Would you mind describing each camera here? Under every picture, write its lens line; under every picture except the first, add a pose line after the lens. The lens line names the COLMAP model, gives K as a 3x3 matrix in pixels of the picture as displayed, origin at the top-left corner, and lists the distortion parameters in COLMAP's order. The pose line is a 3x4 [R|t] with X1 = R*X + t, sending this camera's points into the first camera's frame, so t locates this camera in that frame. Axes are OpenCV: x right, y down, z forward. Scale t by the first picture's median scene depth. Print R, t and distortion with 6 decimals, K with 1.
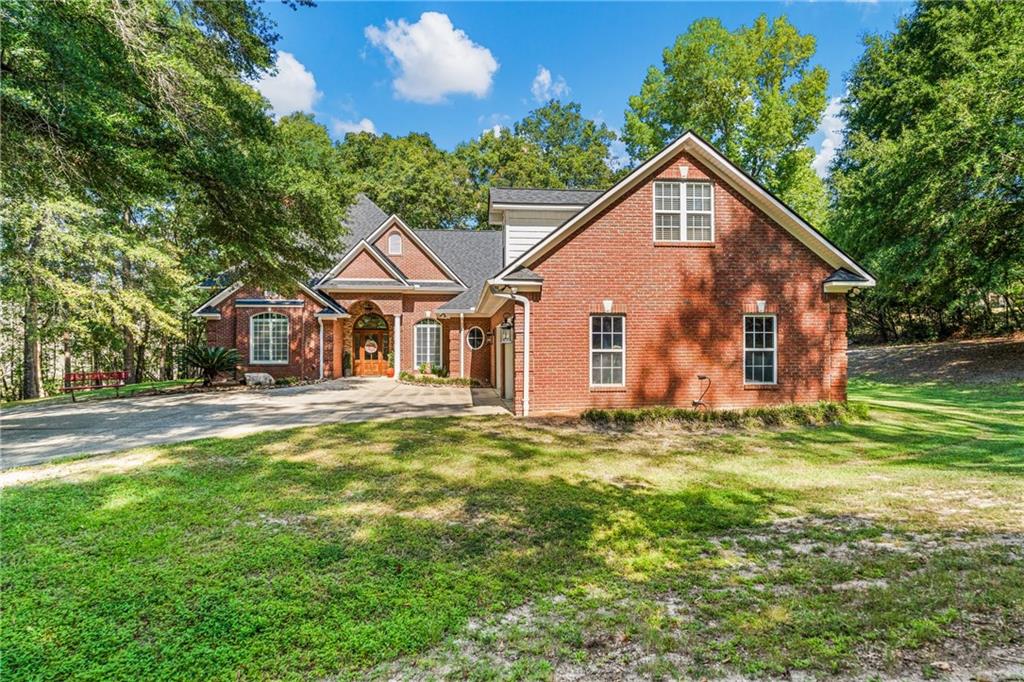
lens RADIAL K [[458.3, 0, 511.8], [0, 458.3, 348.8], [0, 0, 1]] dist [-0.000474, -0.000152]
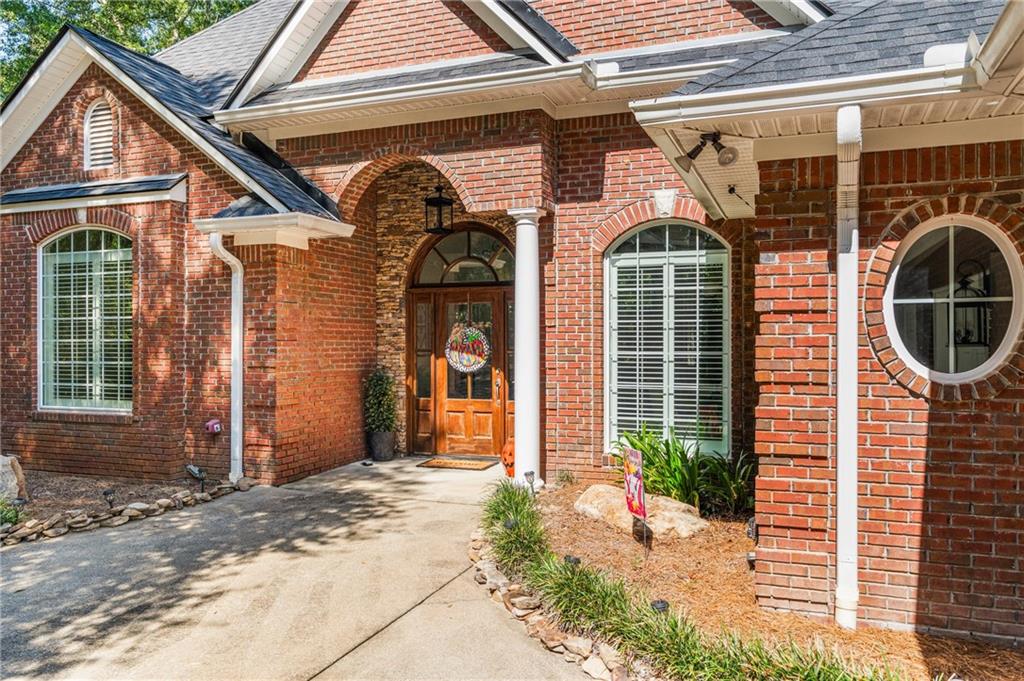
lens RADIAL K [[766.2, 0, 512.0], [0, 766.2, 340.5], [0, 0, 1]] dist [-0.000949, -0.000805]
pose [[0.886732, -0.000663, -0.462284, -0.080797], [-0.001169, 0.999993, -0.003677, -0.009398], [0.462283, 0.003801, 0.886724, 0.660585]]
